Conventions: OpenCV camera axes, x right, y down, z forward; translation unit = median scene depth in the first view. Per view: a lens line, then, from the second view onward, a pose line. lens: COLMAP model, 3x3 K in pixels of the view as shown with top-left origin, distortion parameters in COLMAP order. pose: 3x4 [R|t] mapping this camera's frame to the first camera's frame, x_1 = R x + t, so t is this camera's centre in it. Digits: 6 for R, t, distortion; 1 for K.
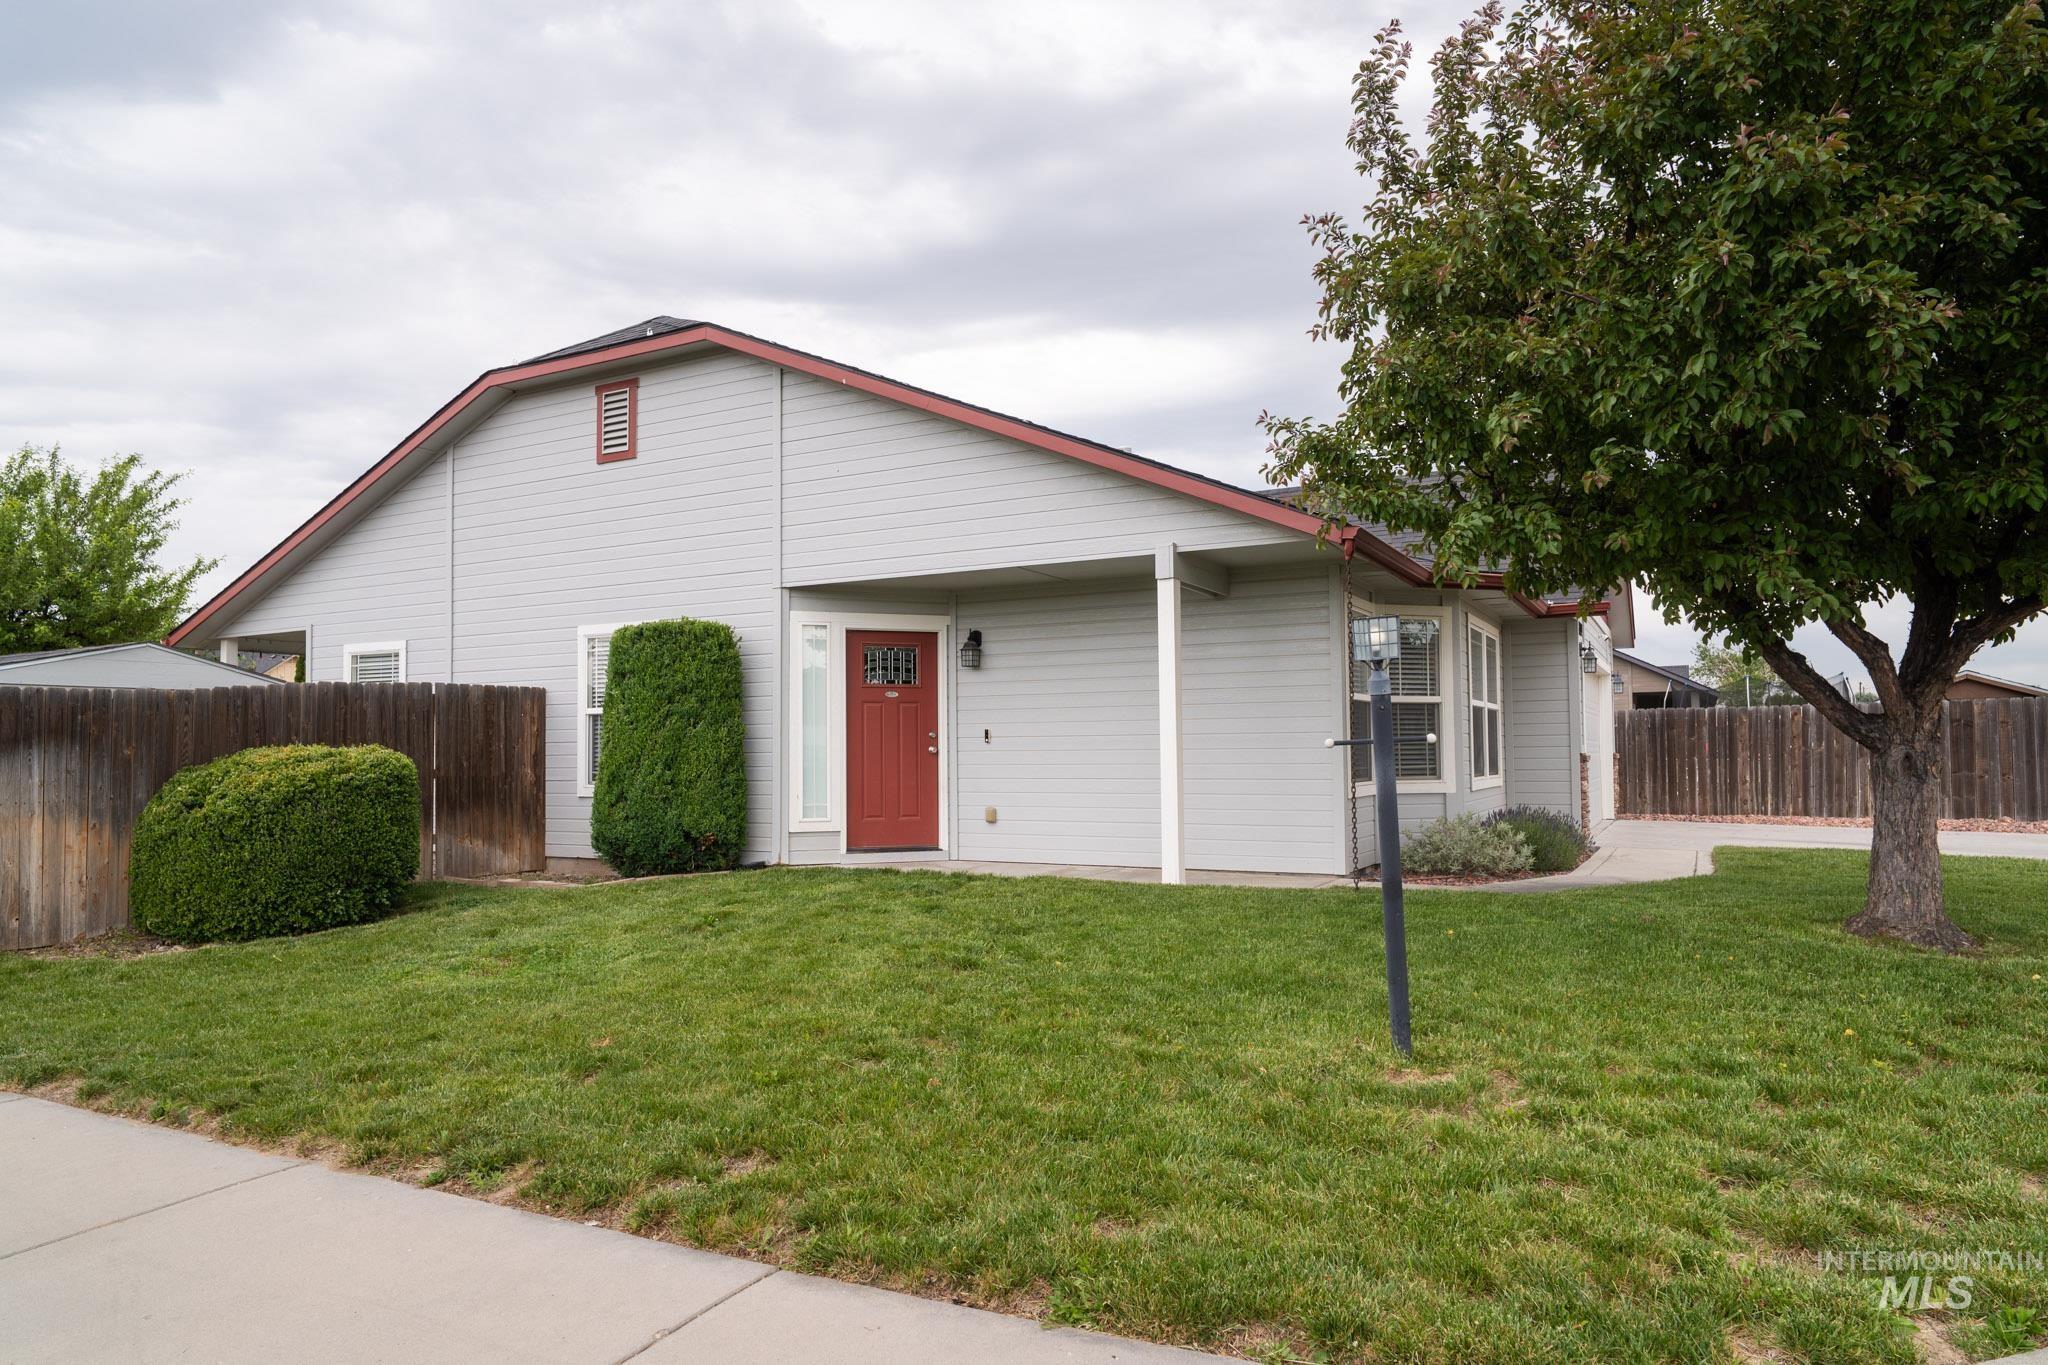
lens RADIAL K [[1202.8, 0, 1056.6], [0, 1202.8, 655.1], [0, 0, 1]] dist [-0.002706, 0.000585]
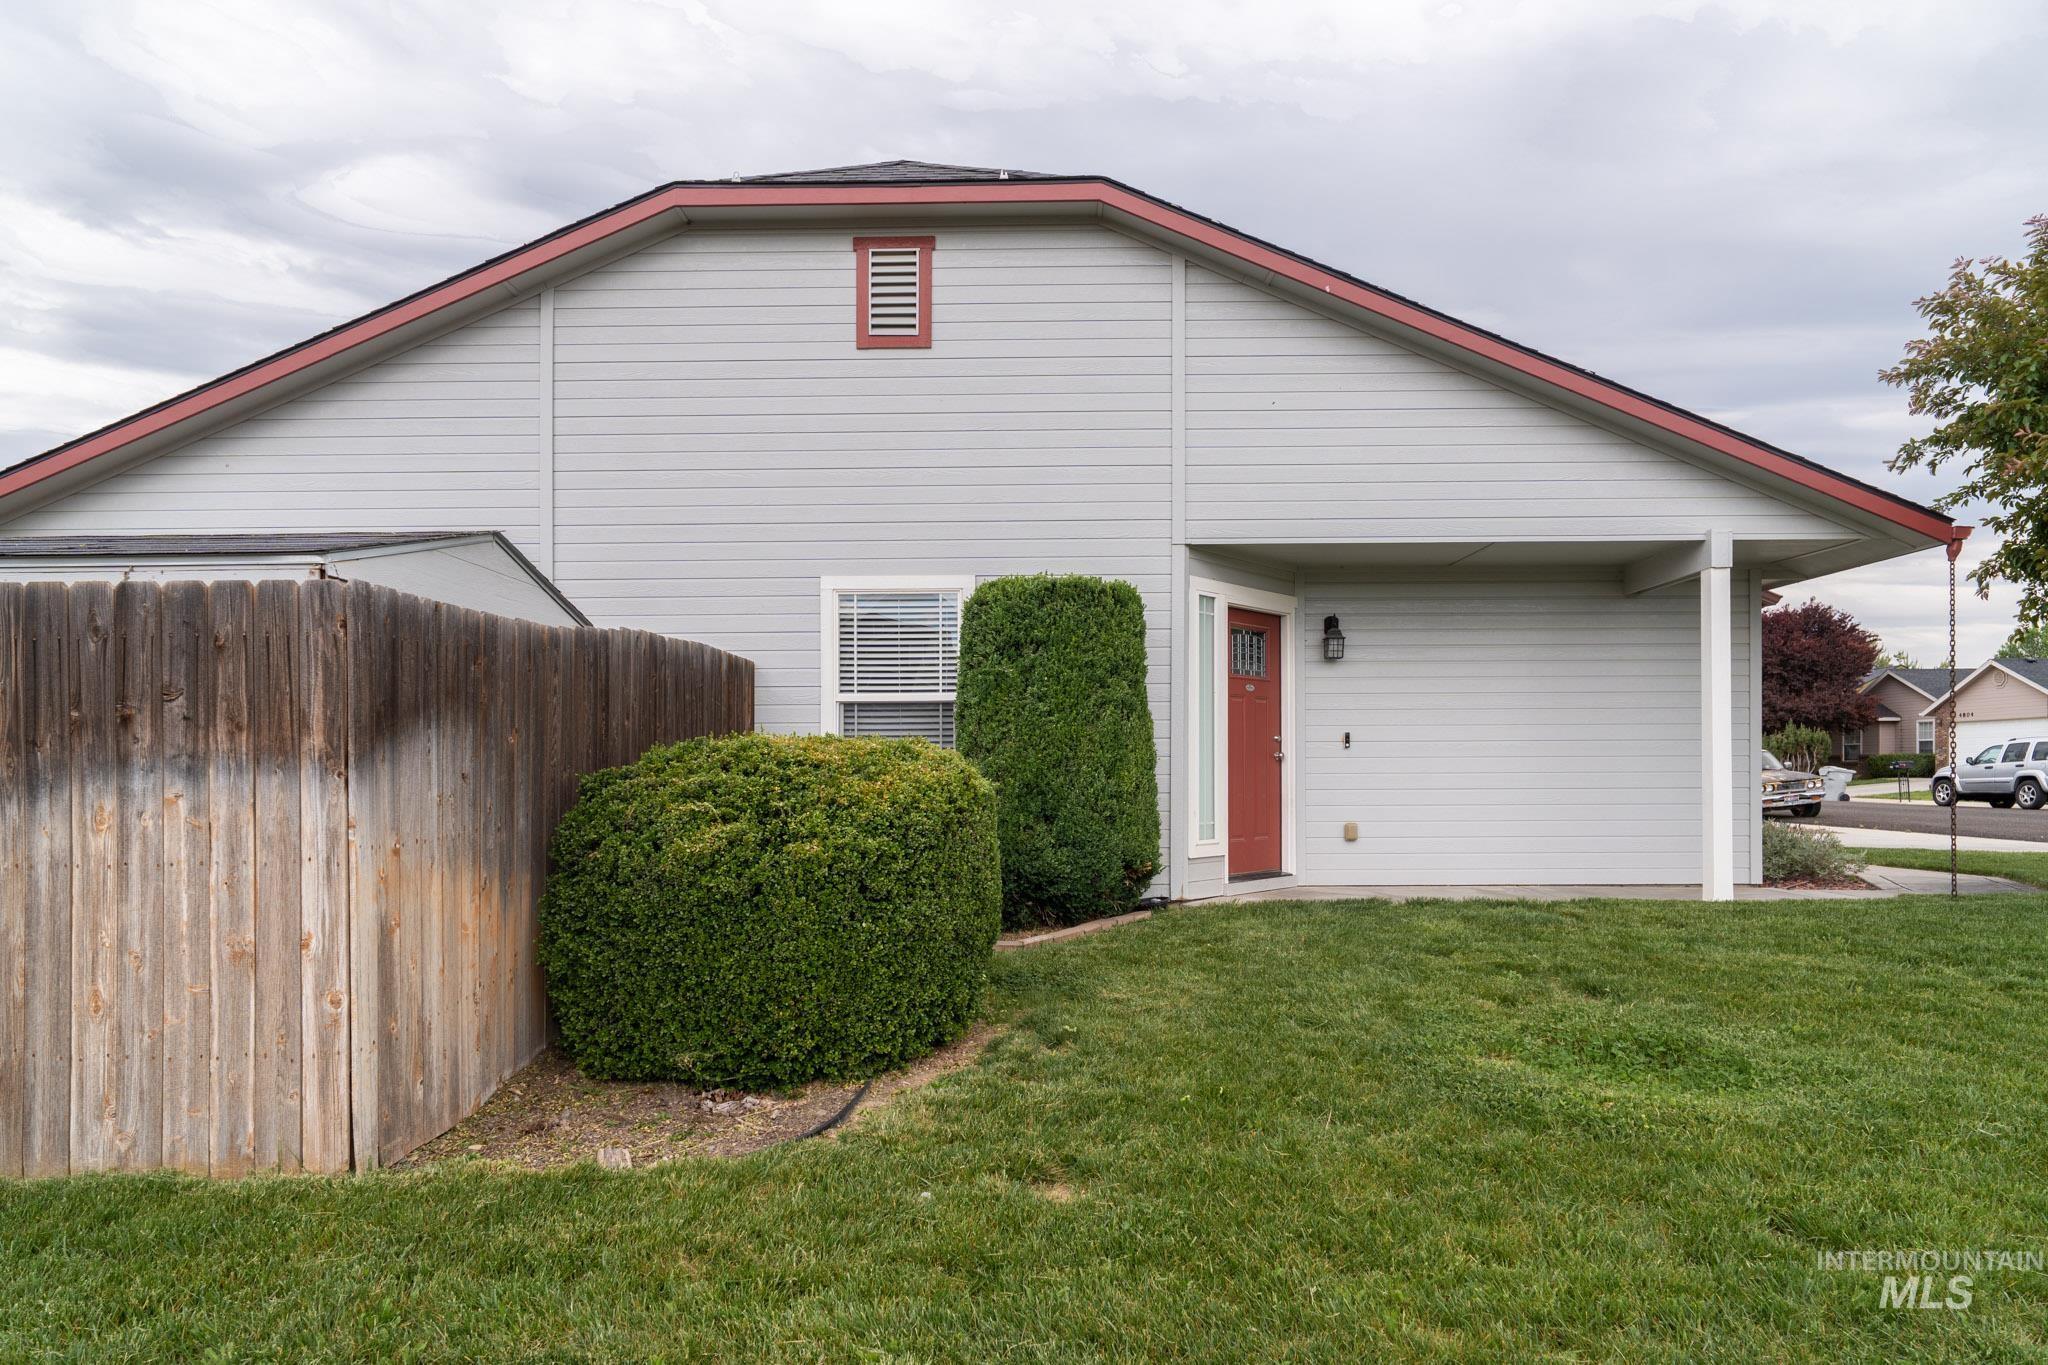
lens RADIAL K [[1203.5, 0, 1024.0], [0, 1203.5, 719.4], [0, 0, 1]] dist [-0.000284, 0.000342]
pose [[0.899322, 0.022097, 0.436728, -0.640147], [-0.039440, 0.998751, 0.030683, 0.035639], [-0.435504, -0.044818, 0.899070, 0.333420]]
